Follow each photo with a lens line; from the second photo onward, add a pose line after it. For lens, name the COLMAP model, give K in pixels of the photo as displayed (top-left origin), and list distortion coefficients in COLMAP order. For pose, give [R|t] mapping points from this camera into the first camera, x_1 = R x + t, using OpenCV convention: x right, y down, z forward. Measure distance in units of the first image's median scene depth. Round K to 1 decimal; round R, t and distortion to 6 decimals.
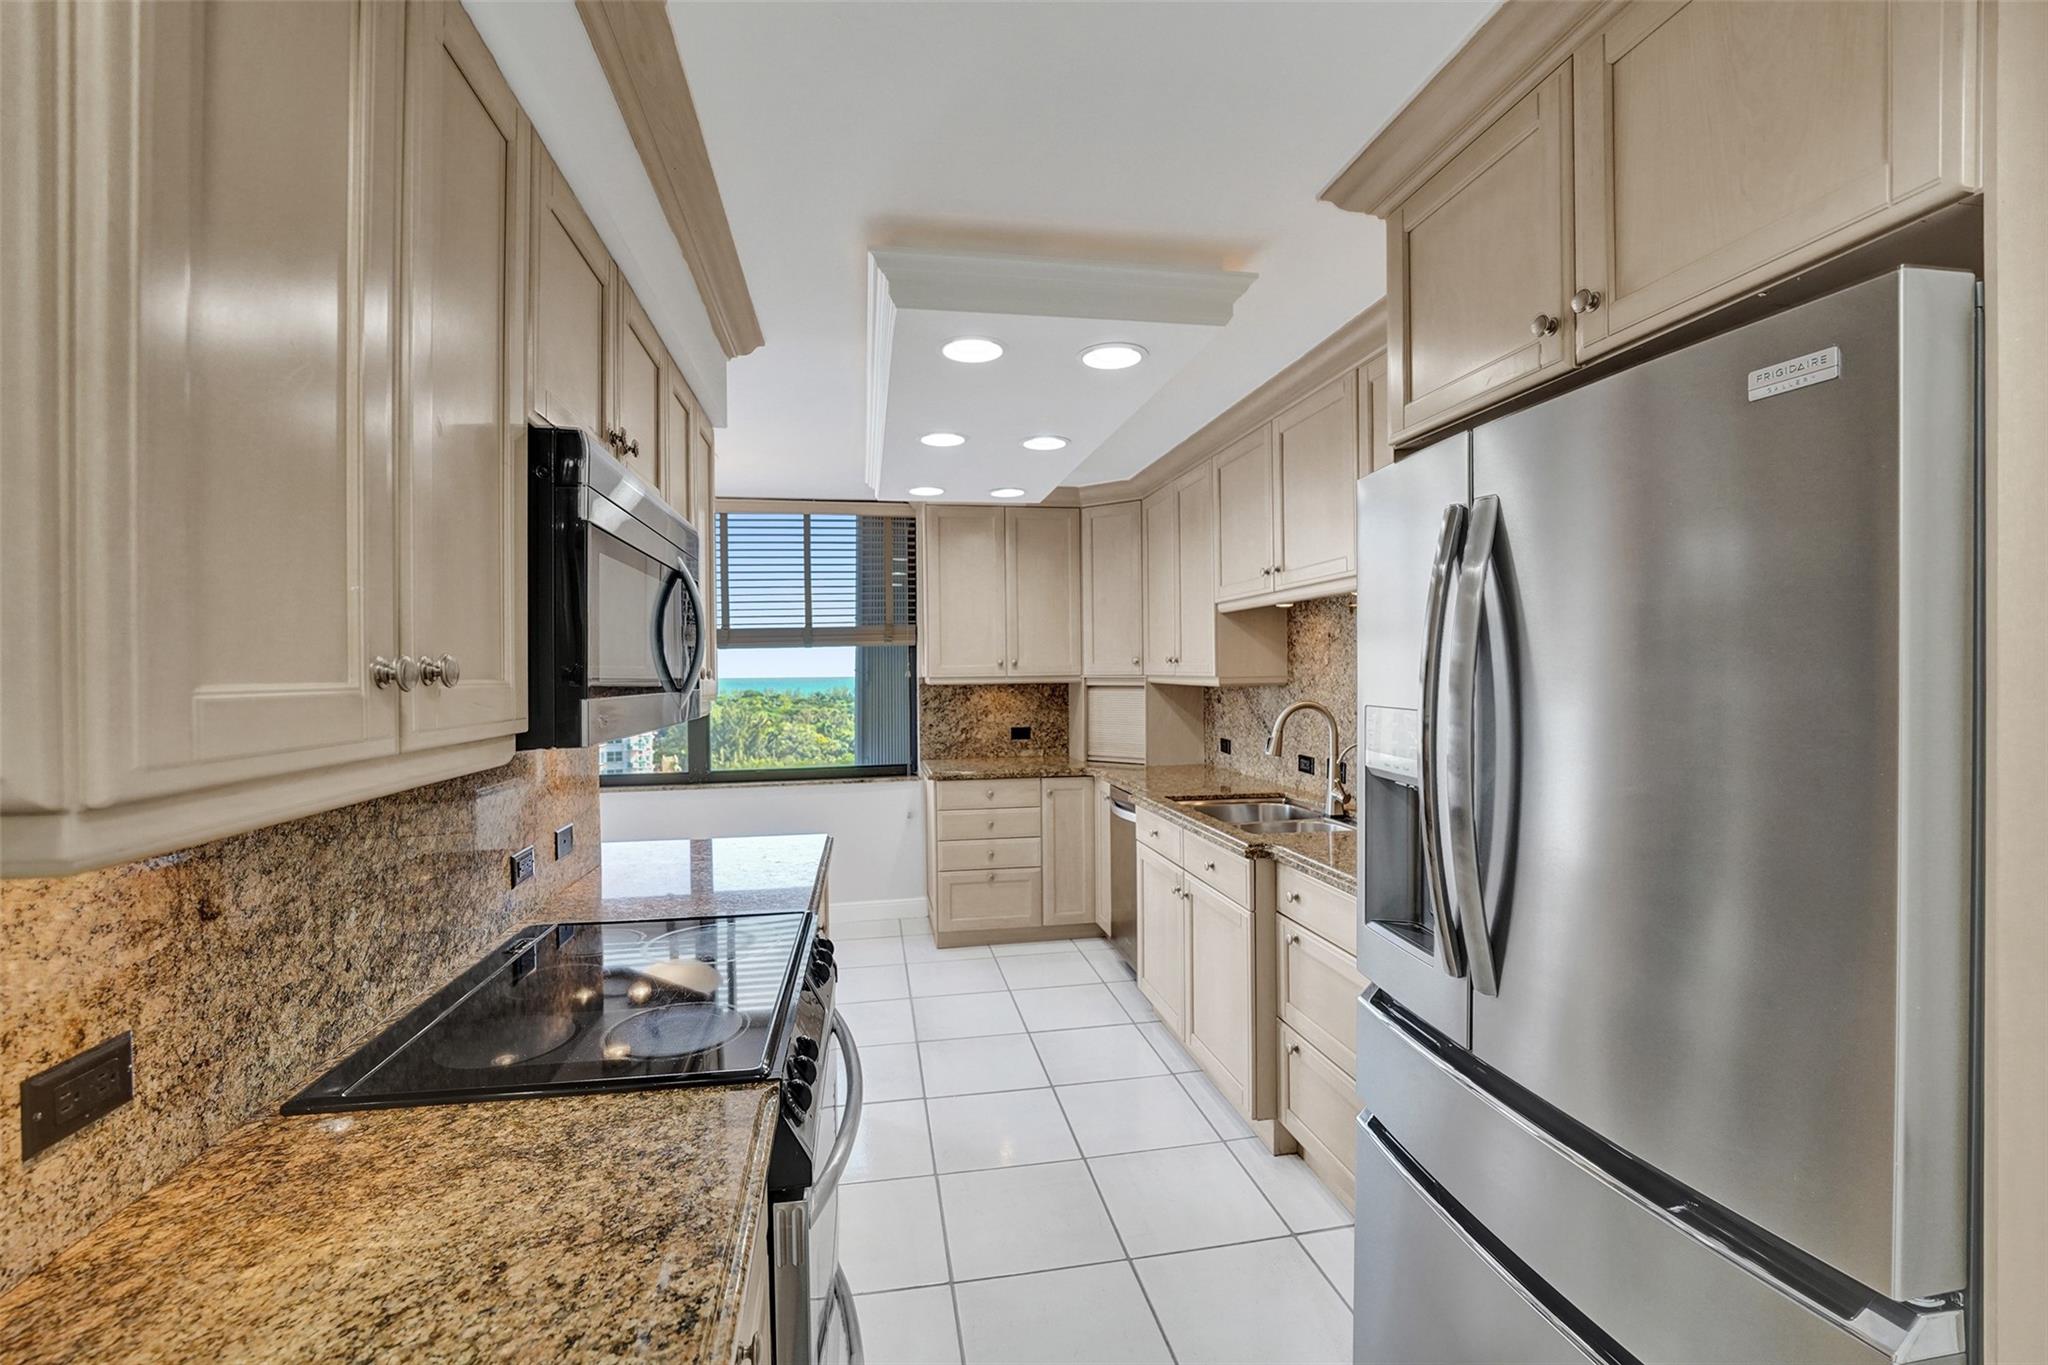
lens RADIAL K [[851.2, 0, 1012.0], [0, 851.2, 670.7], [0, 0, 1]] dist [-0.017910, -0.000489]
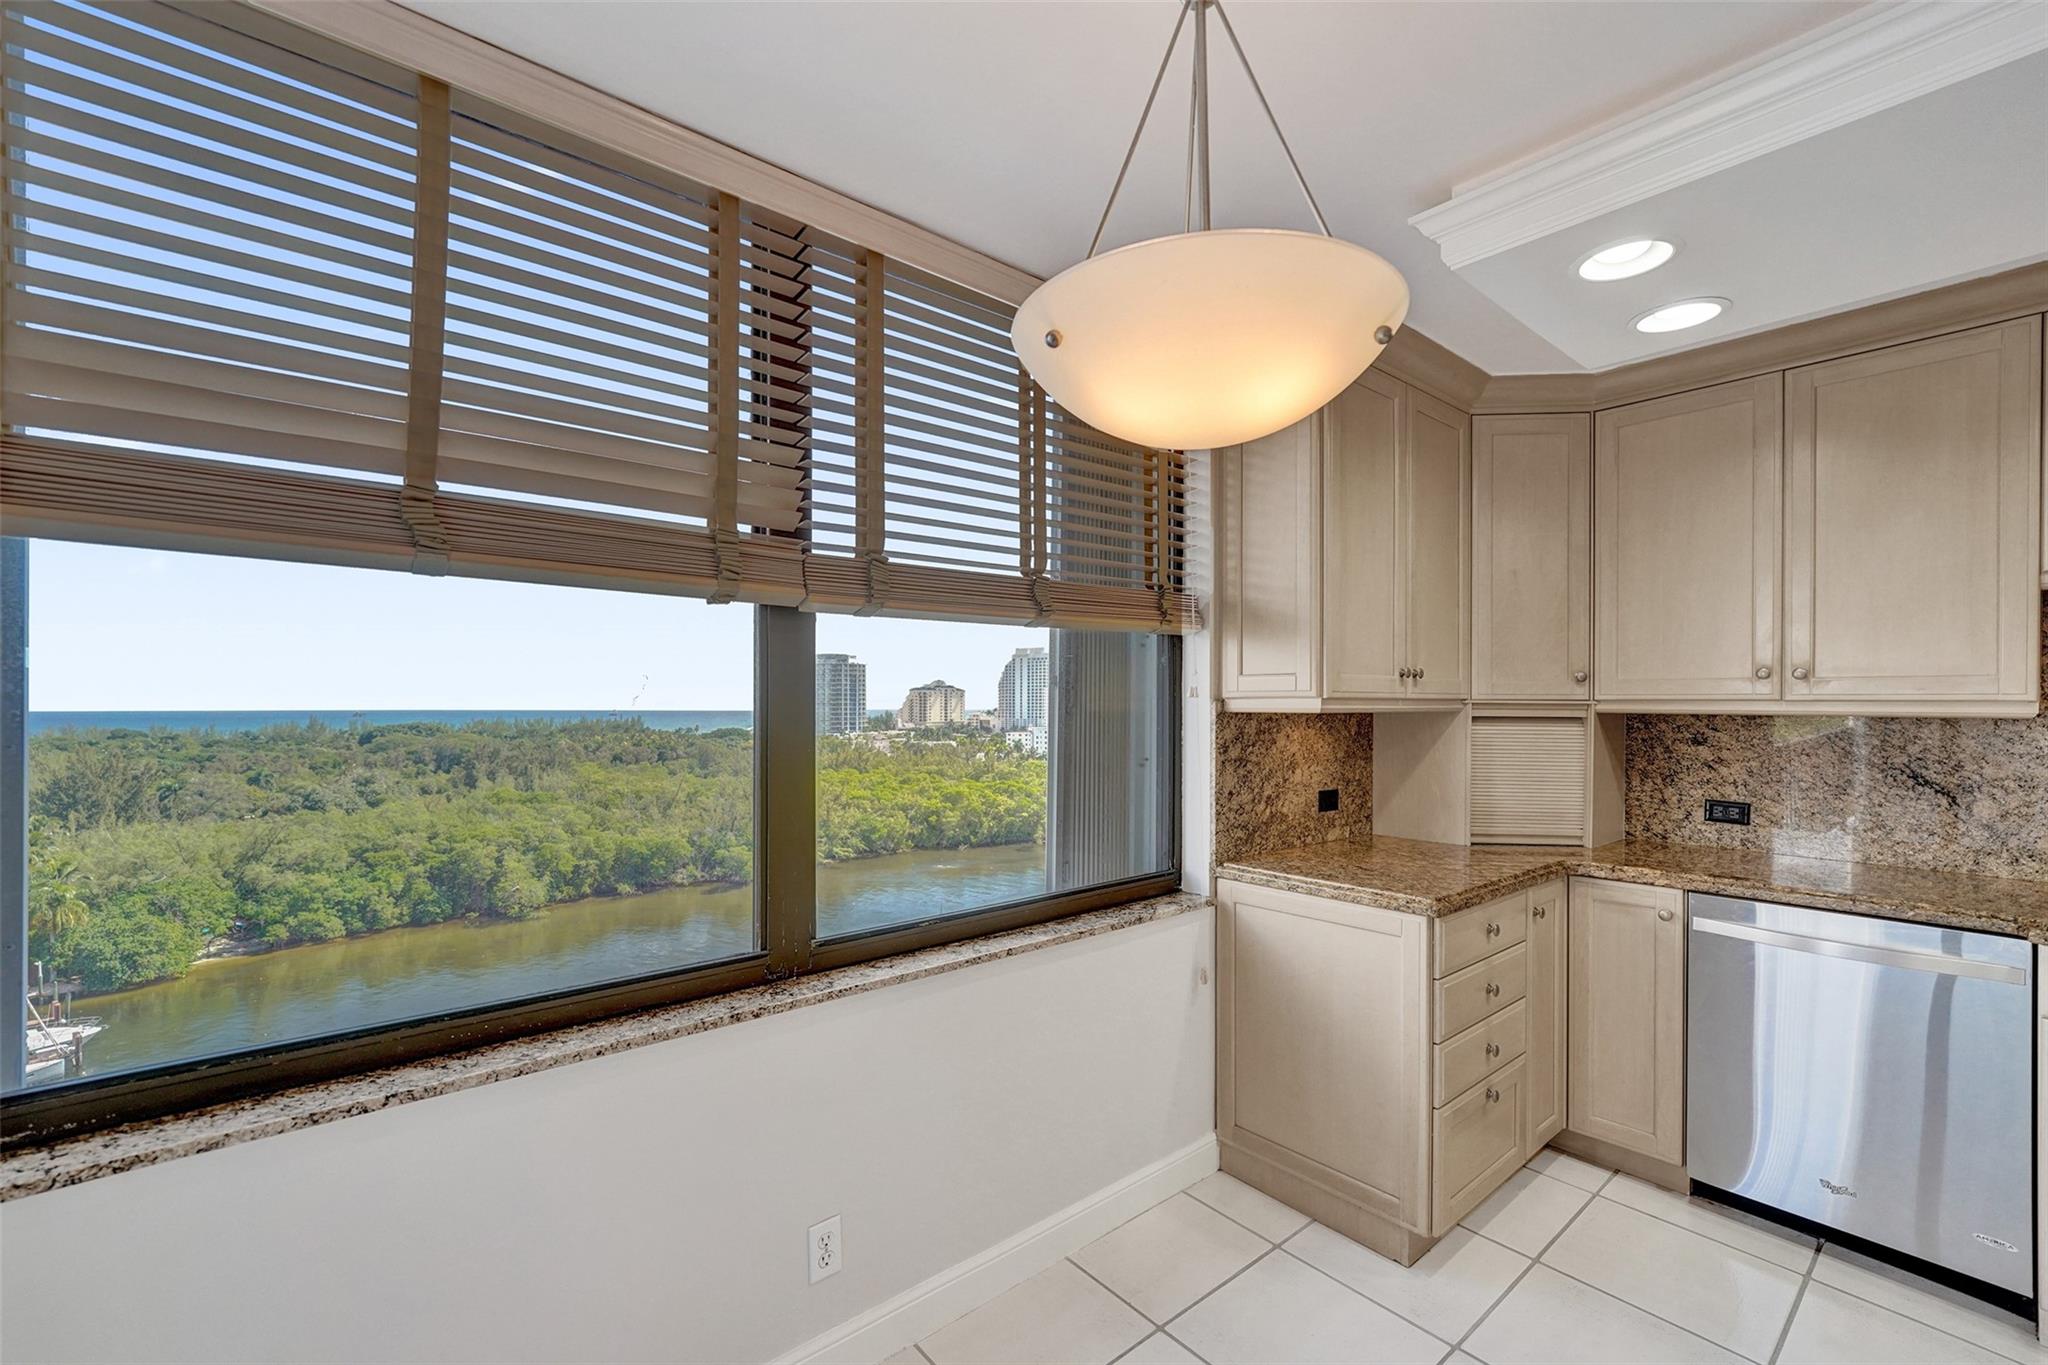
lens RADIAL K [[845.6, 0, 1005.0], [0, 845.6, 699.6], [0, 0, 1]] dist [-0.001207, -0.000059]
pose [[0.871058, 0.013957, 0.490981, -0.646090], [-0.009171, 0.999884, -0.012155, 0.021002], [-0.491094, 0.006085, 0.871085, 0.867324]]
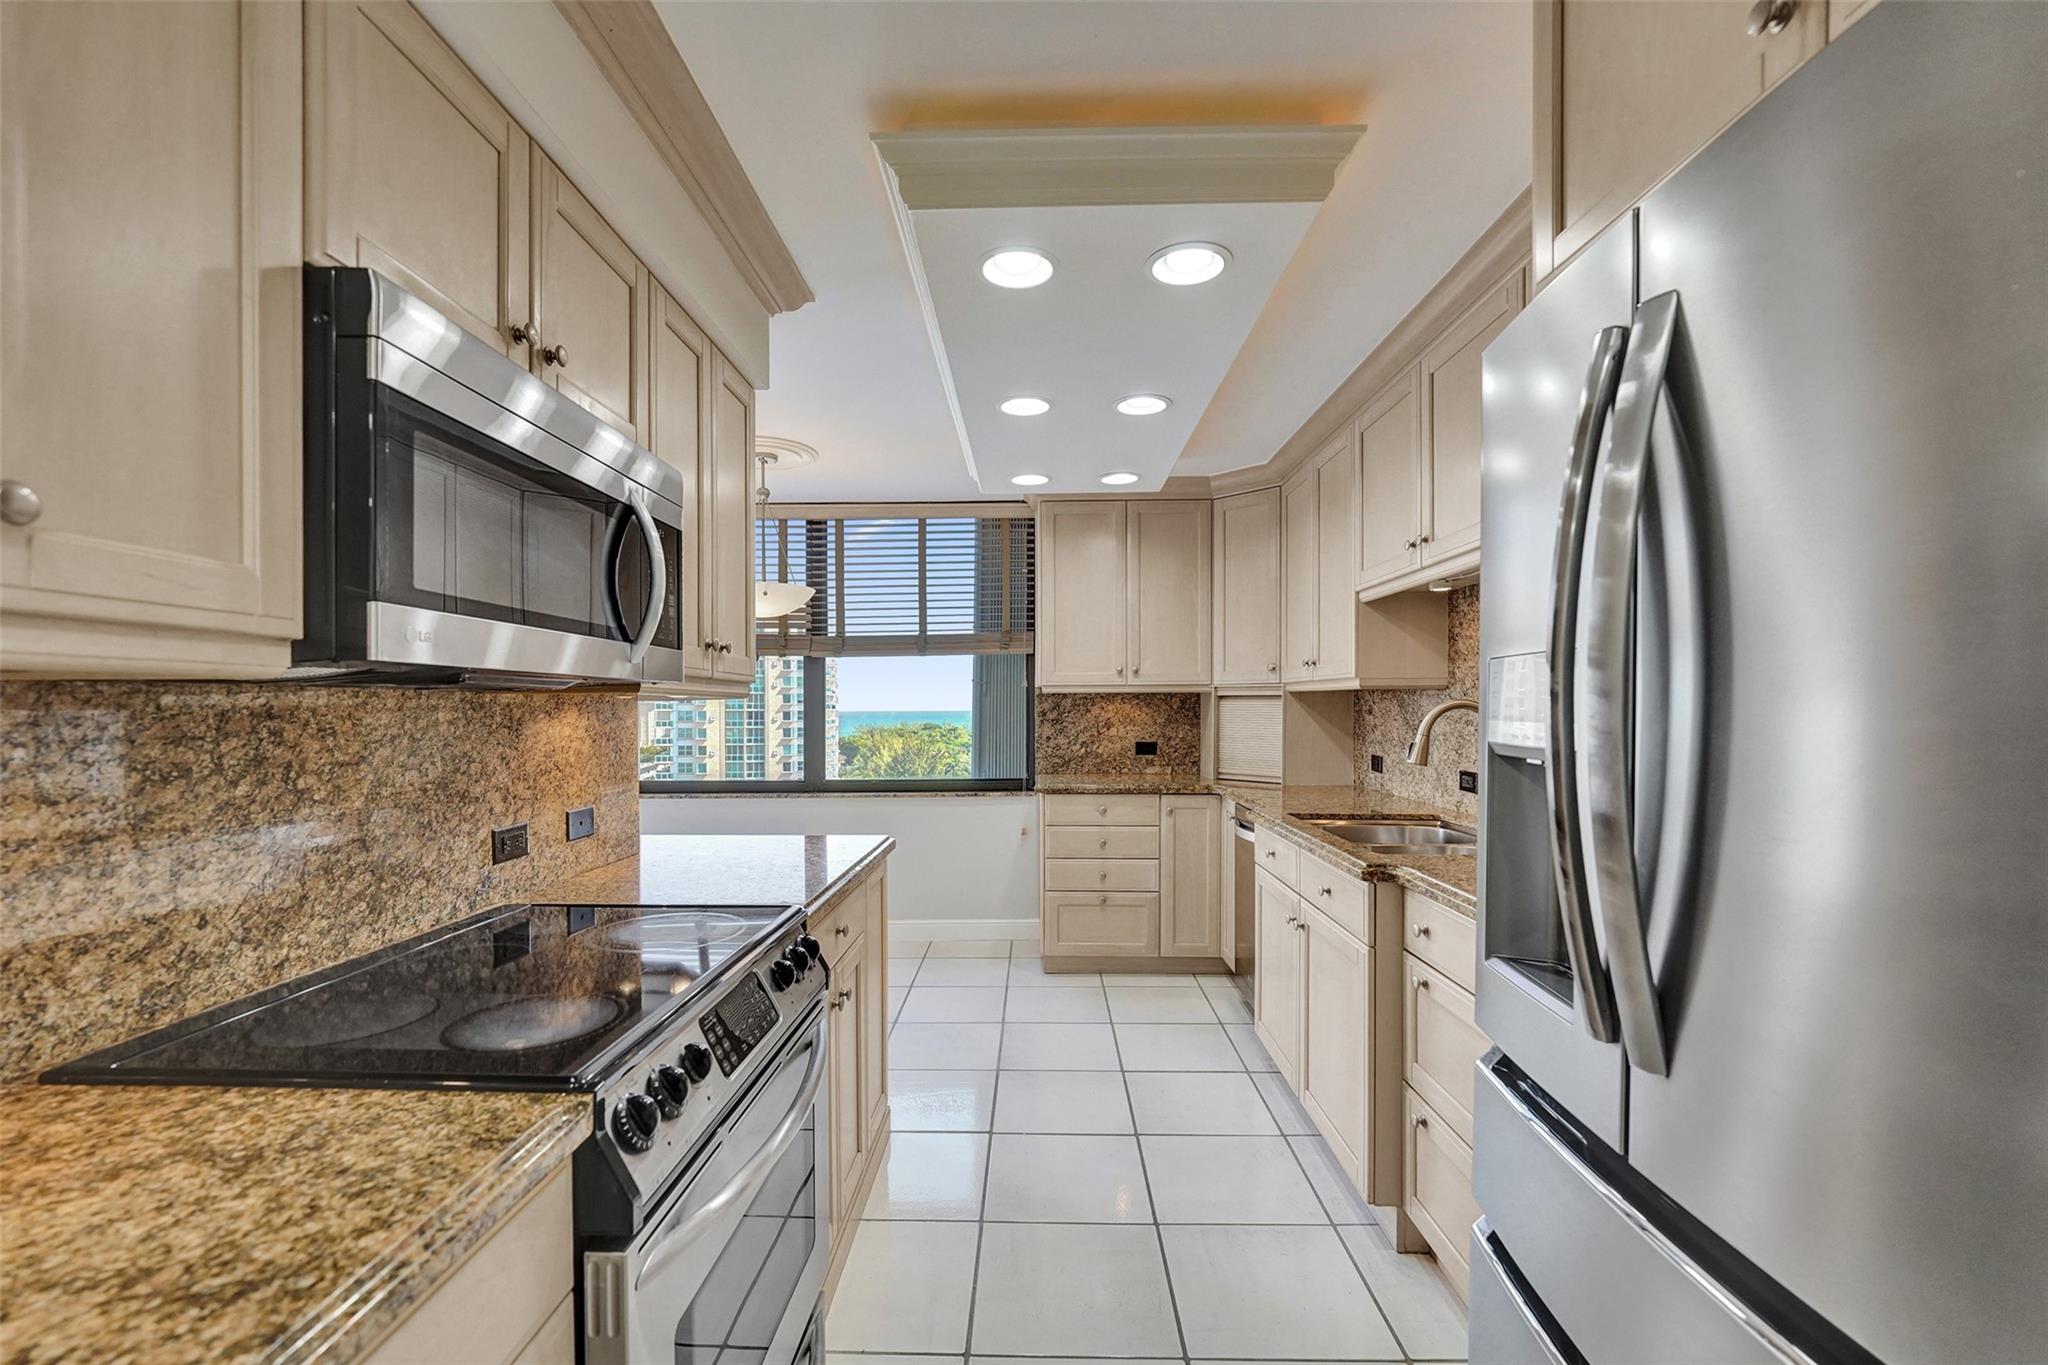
lens RADIAL K [[849.8, 0, 1013.2], [0, 849.8, 713.7], [0, 0, 1]] dist [0.000624, 0.001148]
pose [[0.979555, 0.008041, -0.201018, 0.076802], [-0.006017, 0.999925, 0.010681, 0.037910], [0.201088, -0.009253, 0.979529, 0.095674]]
